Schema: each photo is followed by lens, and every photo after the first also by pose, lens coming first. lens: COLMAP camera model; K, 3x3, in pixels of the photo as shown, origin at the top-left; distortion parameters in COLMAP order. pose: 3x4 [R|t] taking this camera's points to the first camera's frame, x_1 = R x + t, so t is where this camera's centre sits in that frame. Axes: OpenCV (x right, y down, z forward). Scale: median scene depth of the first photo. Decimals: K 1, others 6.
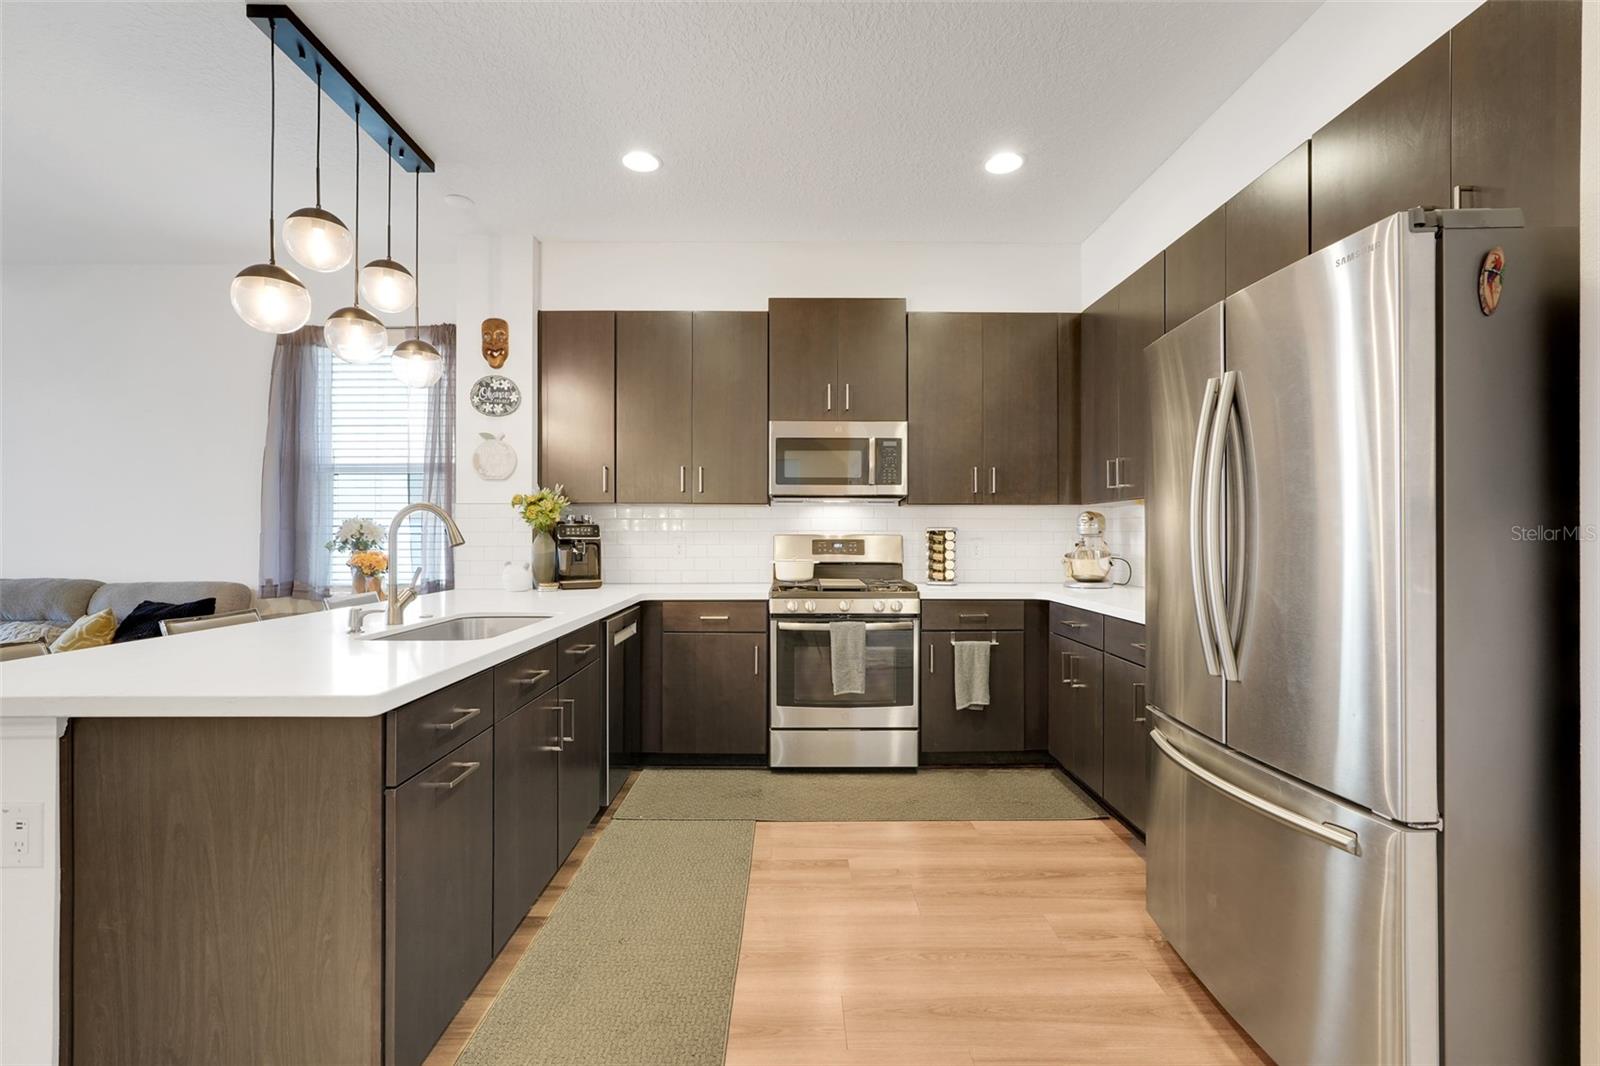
lens RADIAL K [[702.7, 0, 800.0], [0, 702.7, 533.0], [0, 0, 1]] dist [-0.000928, 0.000262]
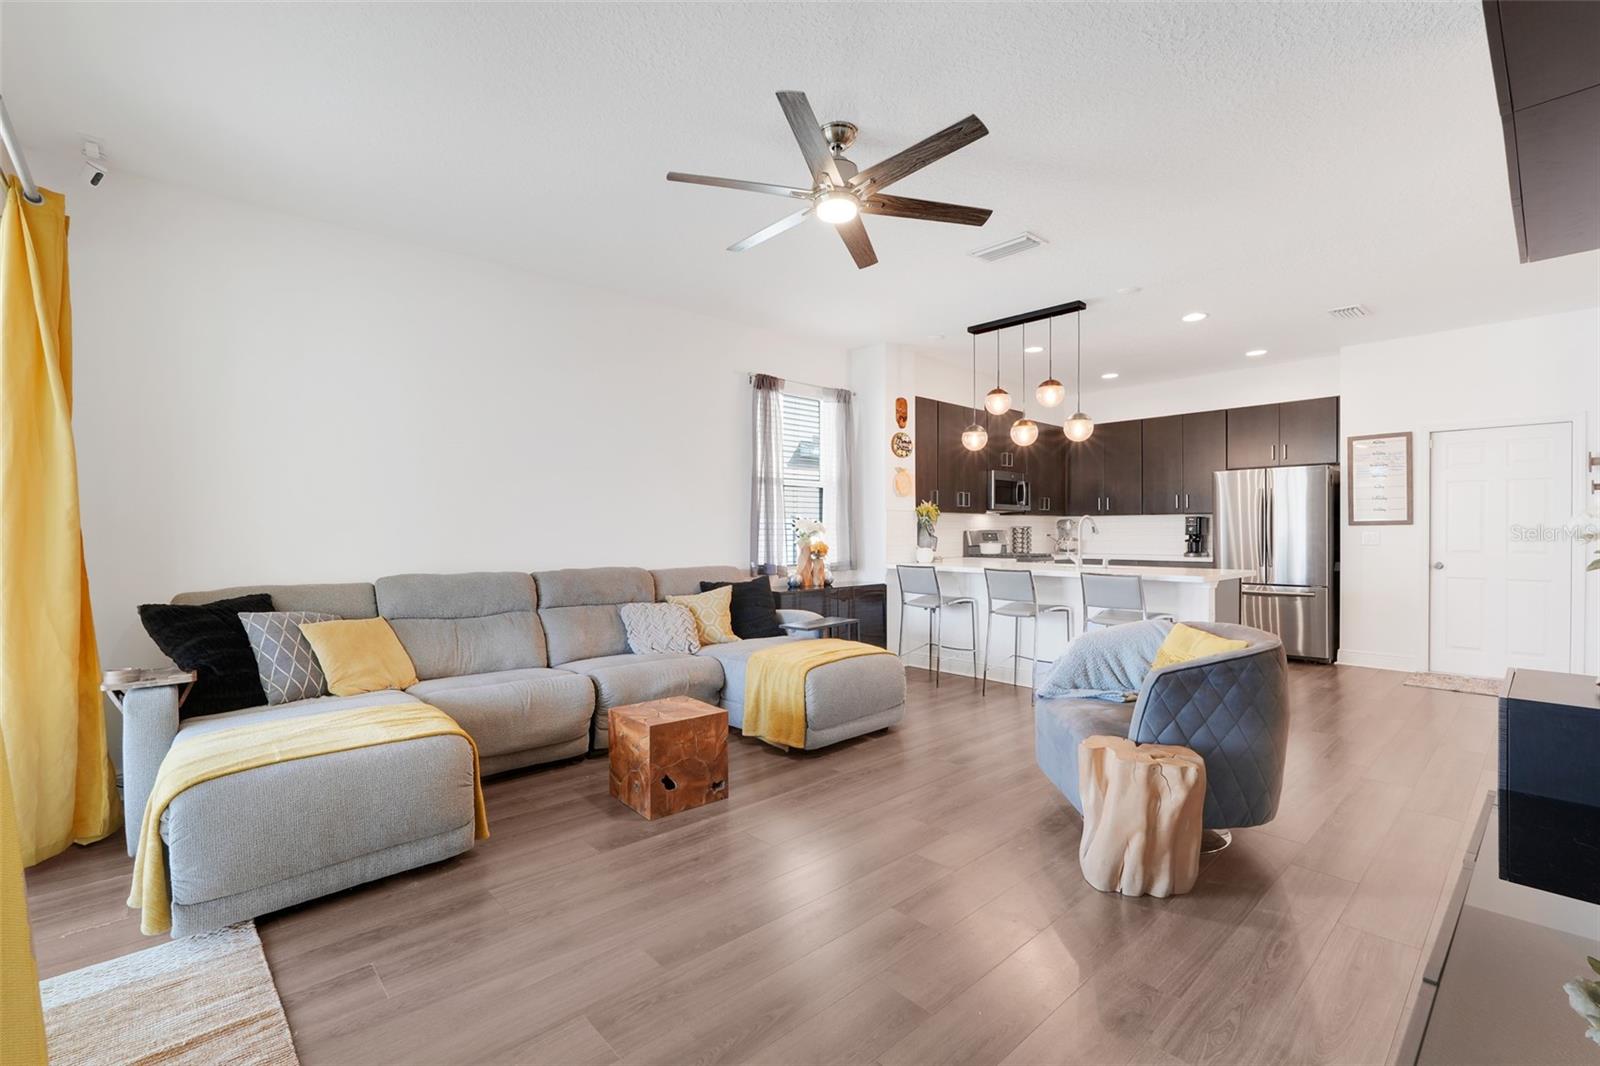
lens RADIAL K [[701.9, 0, 796.7], [0, 701.9, 534.1], [0, 0, 1]] dist [-0.015292, 0.008054]
pose [[0.742814, -0.004568, 0.669482, -1.716543], [0.001796, 0.999987, 0.004830, 0.002787], [-0.669495, -0.002385, 0.742813, -0.053512]]
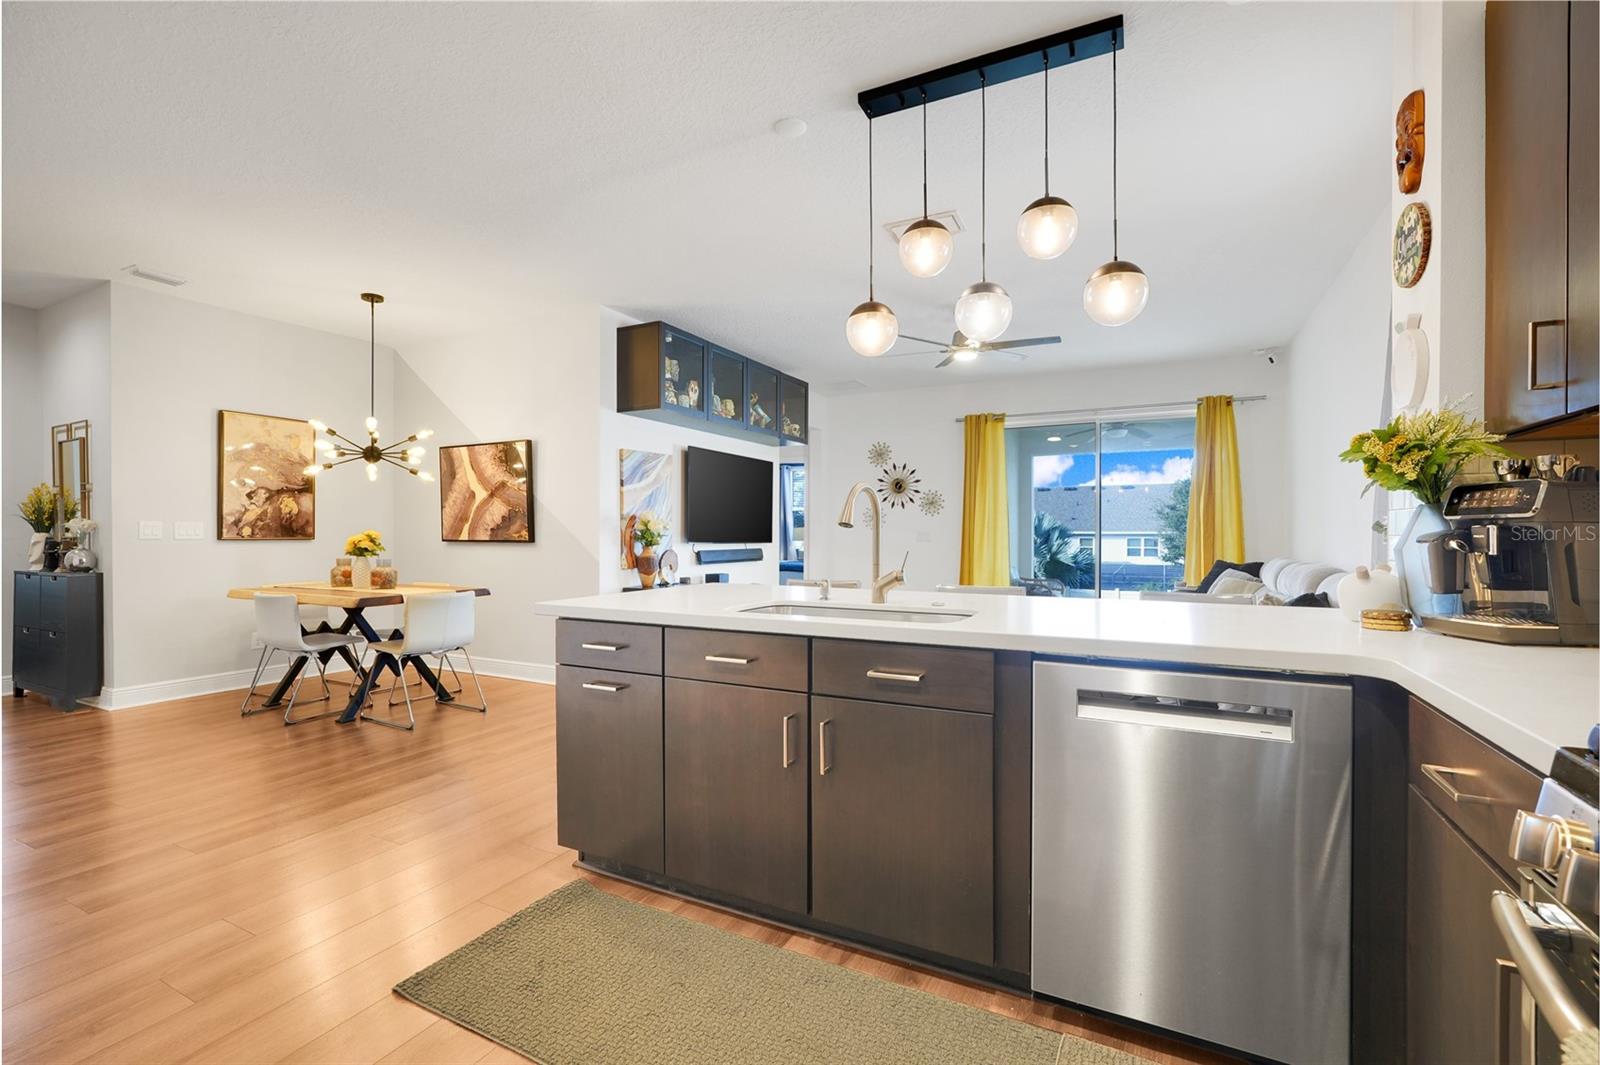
lens RADIAL K [[702.7, 0, 800.0], [0, 702.7, 532.5], [0, 0, 1]] dist [-0.000928, 0.000262]
pose [[-0.463836, 0.000956, -0.885921, 0.237372], [-0.001078, 0.999998, 0.001644, 0.010510], [0.885921, 0.001718, -0.463834, 0.845807]]
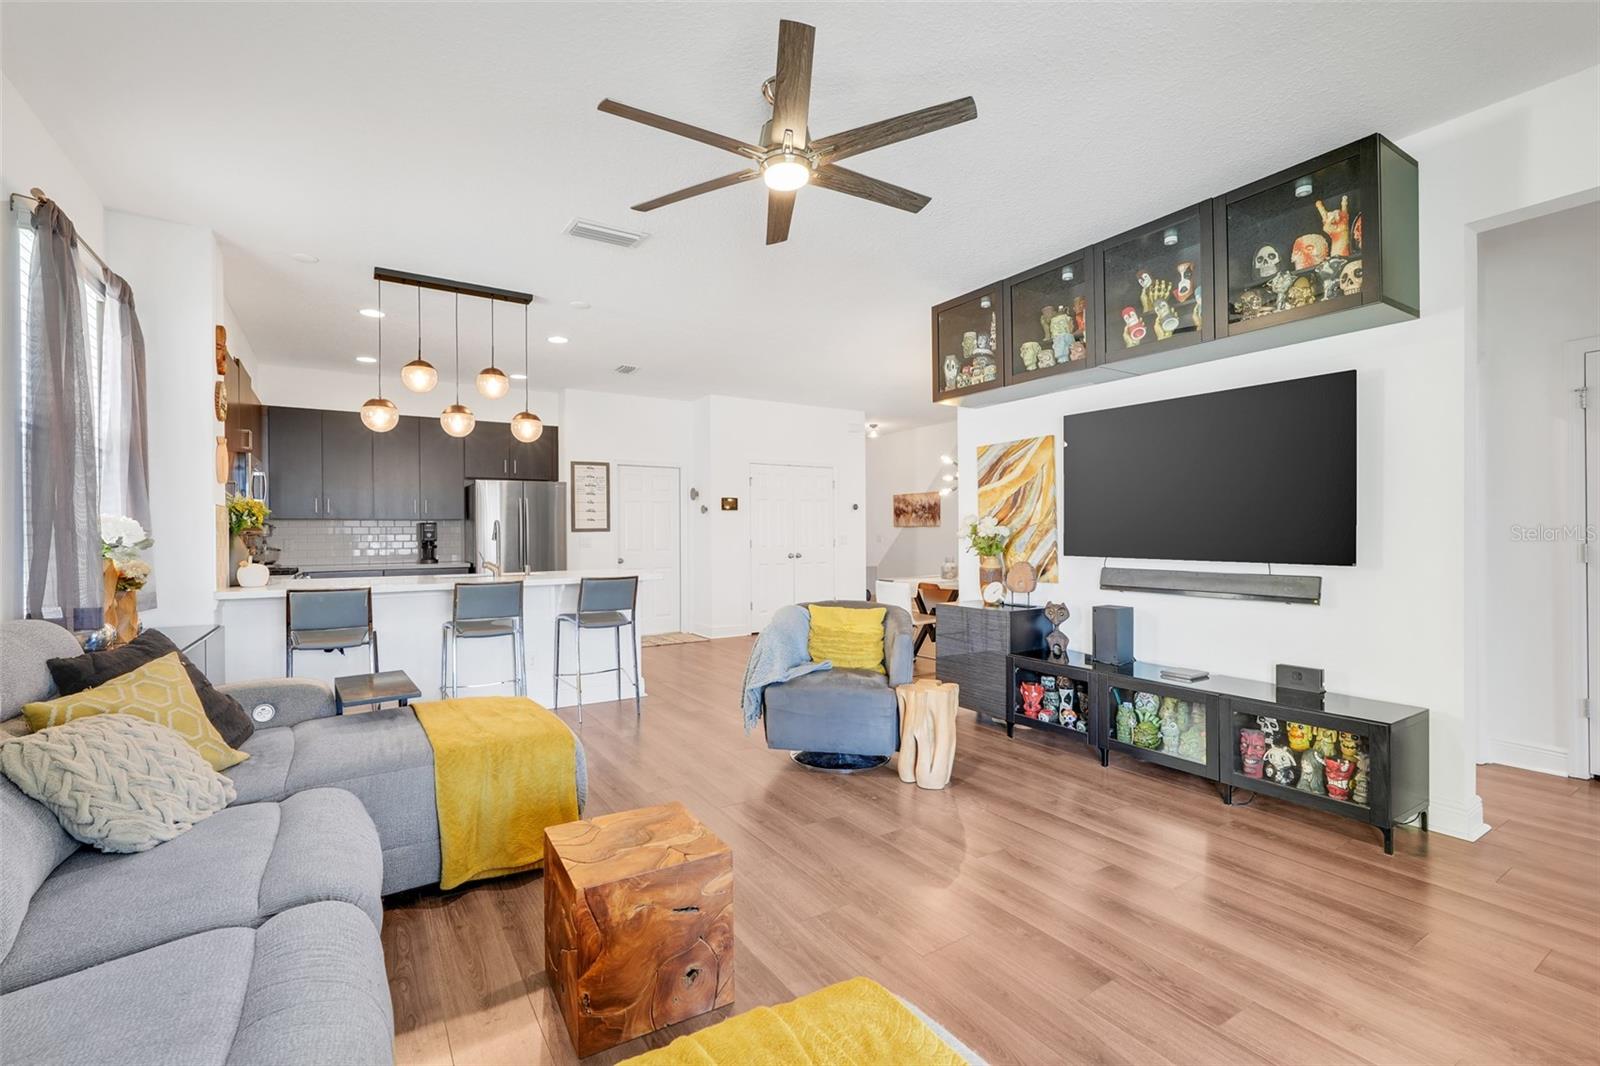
lens RADIAL K [[701.9, 0, 796.7], [0, 701.9, 534.1], [0, 0, 1]] dist [-0.015292, 0.008054]
pose [[-0.535122, 0.002350, 0.844771, -1.750335], [0.006673, 0.999977, 0.001445, 0.000454], [-0.844748, 0.006411, -0.535126, 0.838676]]
